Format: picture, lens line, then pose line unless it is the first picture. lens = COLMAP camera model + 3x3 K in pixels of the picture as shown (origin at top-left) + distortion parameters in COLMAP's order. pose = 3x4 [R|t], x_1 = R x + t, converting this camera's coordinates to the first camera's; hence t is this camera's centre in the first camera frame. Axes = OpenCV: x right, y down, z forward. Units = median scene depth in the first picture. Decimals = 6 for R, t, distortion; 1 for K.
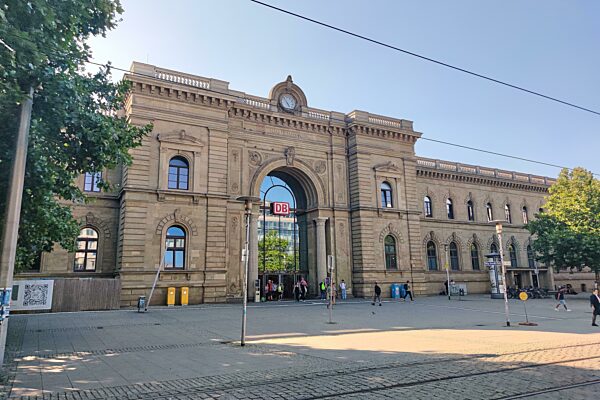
lens RADIAL K [[422.6, 0, 290.1], [0, 422.6, 187.4], [0, 0, 1]] dist [0.072044, -0.001097]
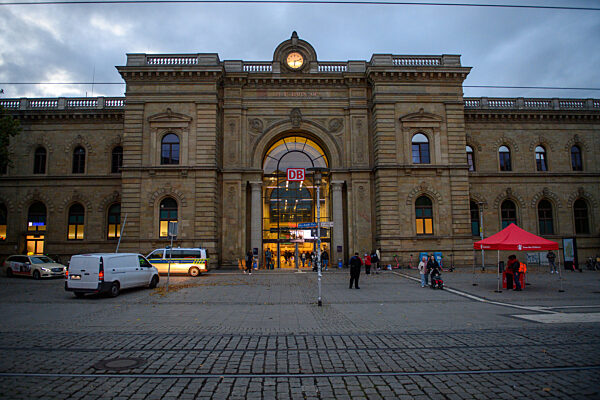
lens RADIAL K [[407.7, 0, 300.0], [0, 407.7, 200.0], [0, 0, 1]] dist [-0.044934, -0.003580]
pose [[0.895029, -0.050613, -0.443127, 0.383811], [0.092976, 0.992886, 0.074386, 0.037883], [0.436210, -0.107778, 0.893367, 0.174233]]
